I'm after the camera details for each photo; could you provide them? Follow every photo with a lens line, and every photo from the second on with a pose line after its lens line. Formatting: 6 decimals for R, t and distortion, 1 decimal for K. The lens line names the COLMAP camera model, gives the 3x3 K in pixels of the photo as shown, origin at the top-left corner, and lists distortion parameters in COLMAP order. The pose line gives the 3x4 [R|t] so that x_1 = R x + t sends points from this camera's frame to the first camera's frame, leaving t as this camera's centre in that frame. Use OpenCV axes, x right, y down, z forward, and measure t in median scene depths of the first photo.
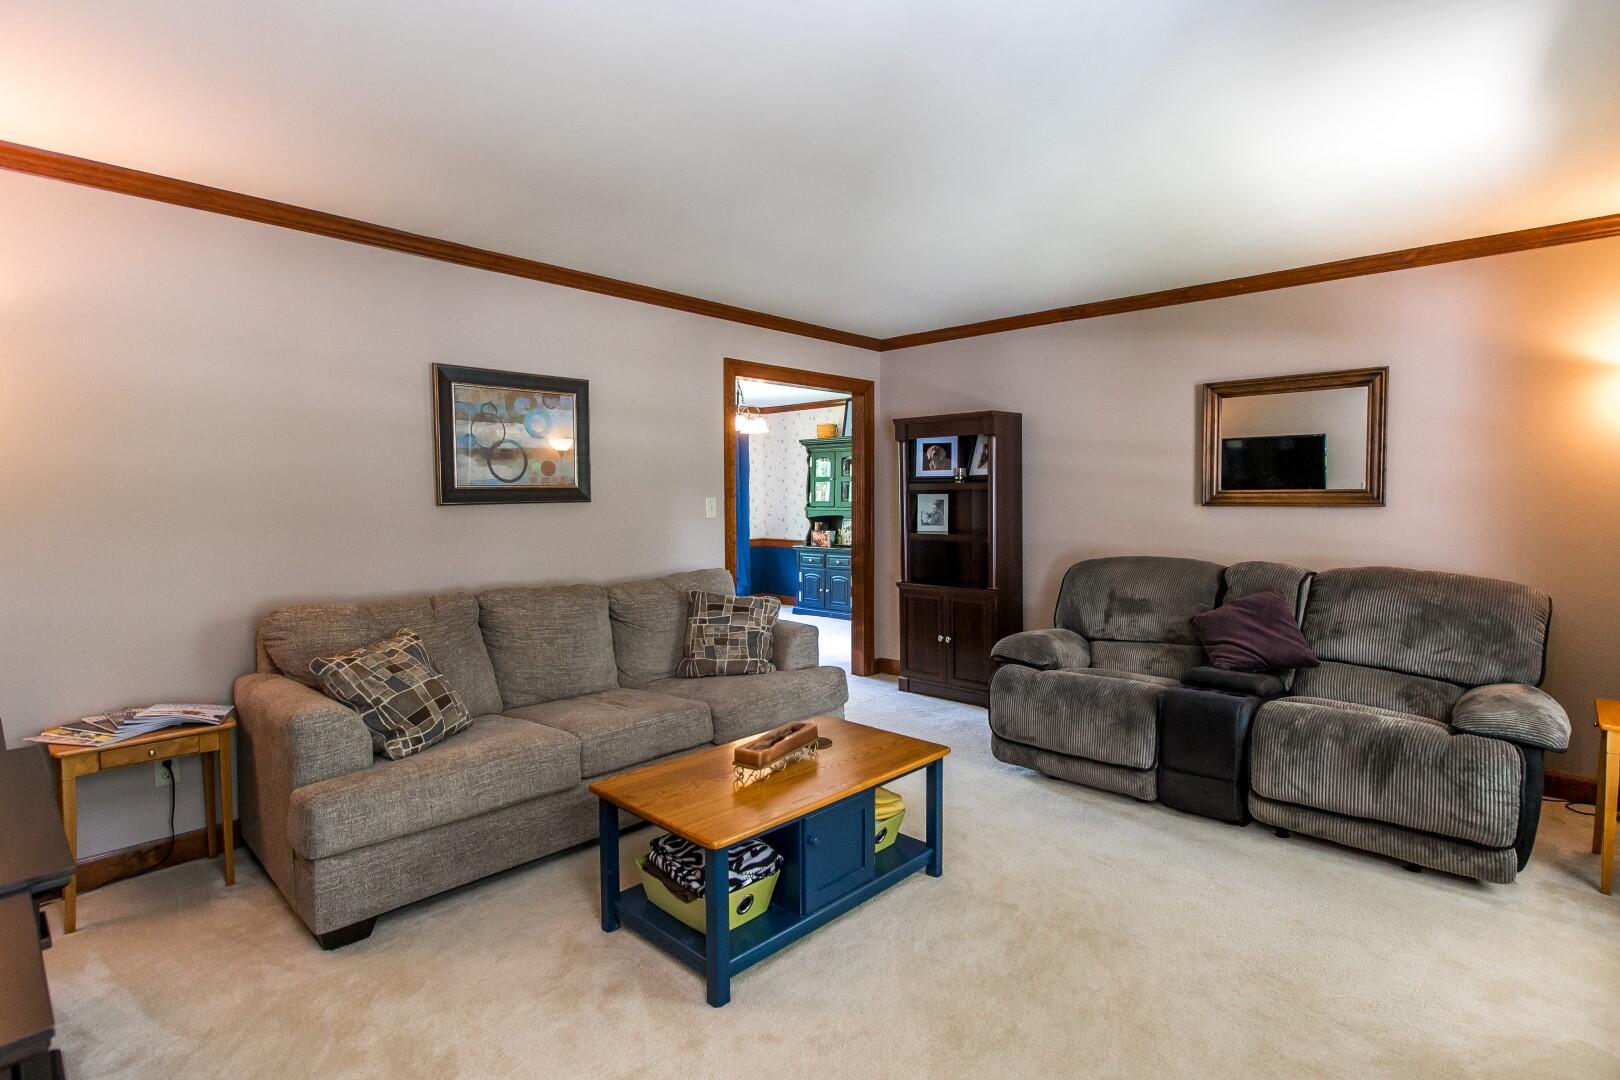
lens RADIAL K [[797.2, 0, 808.7], [0, 797.2, 534.5], [0, 0, 1]] dist [0.000434, 0.000028]
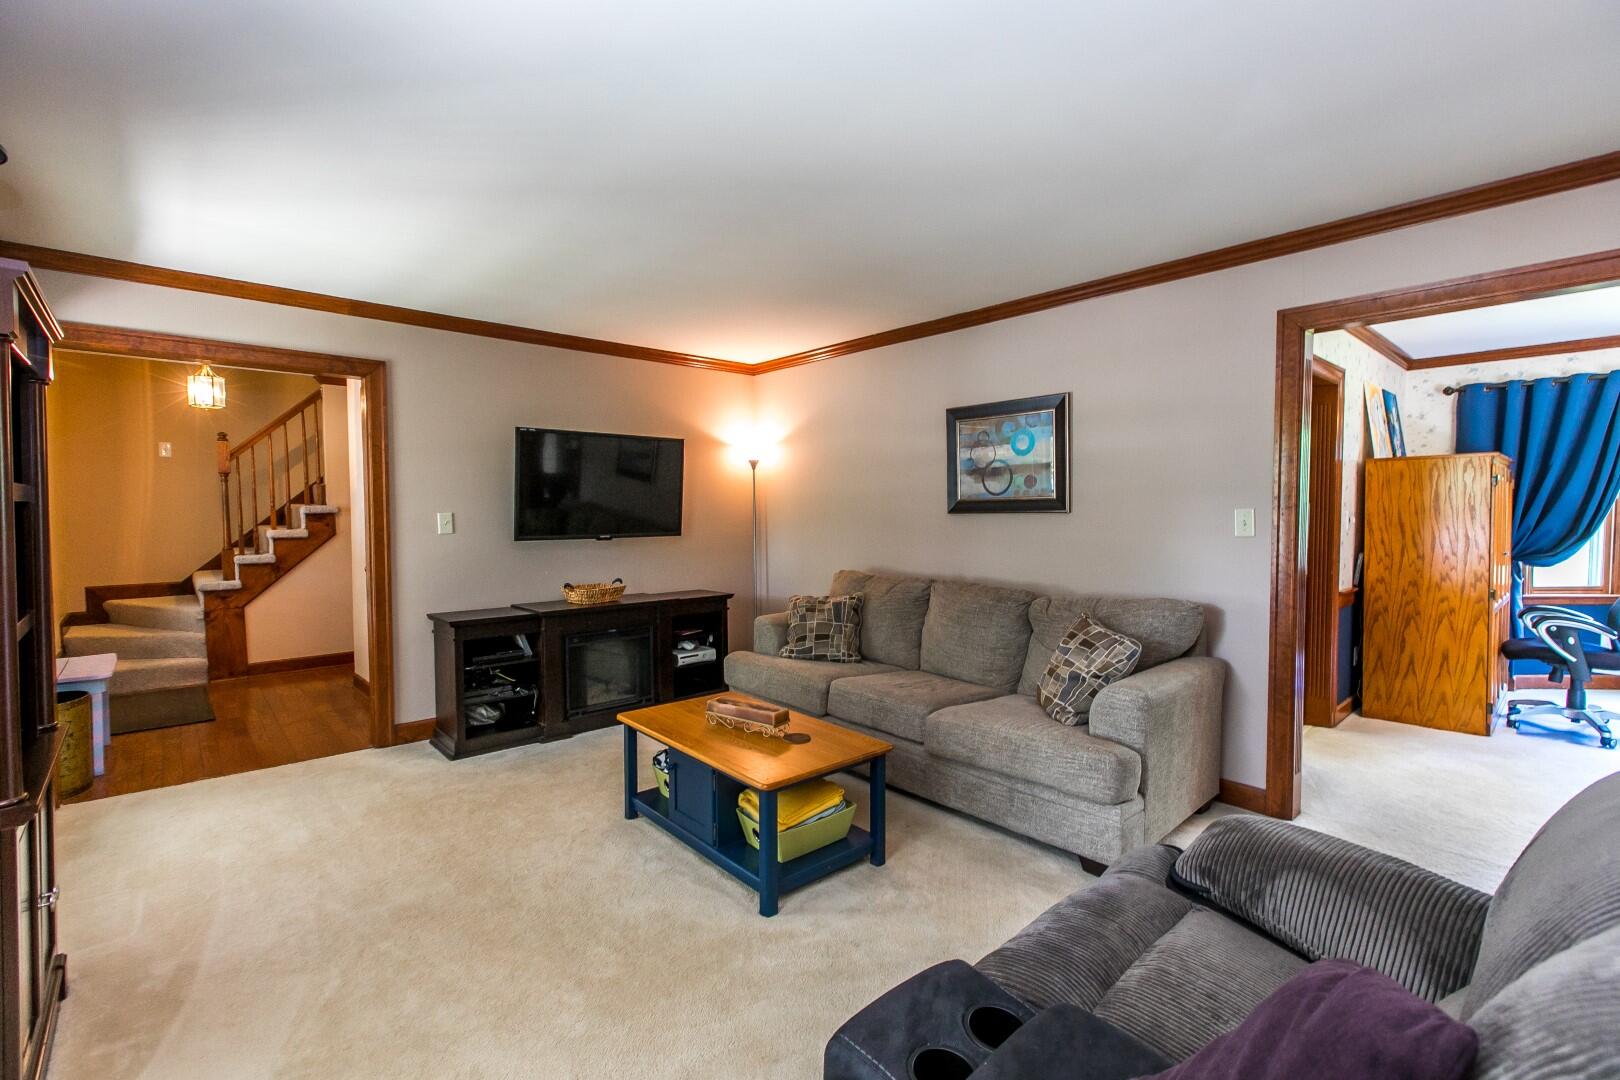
lens RADIAL K [[688.3, 0, 809.0], [0, 688.3, 534.0], [0, 0, 1]] dist [0.000191, 0.000000]
pose [[-0.052596, 0.037506, -0.997911, 0.670835], [-0.049487, 0.997969, 0.040116, -0.034755], [0.997389, 0.051493, -0.050633, 0.776029]]
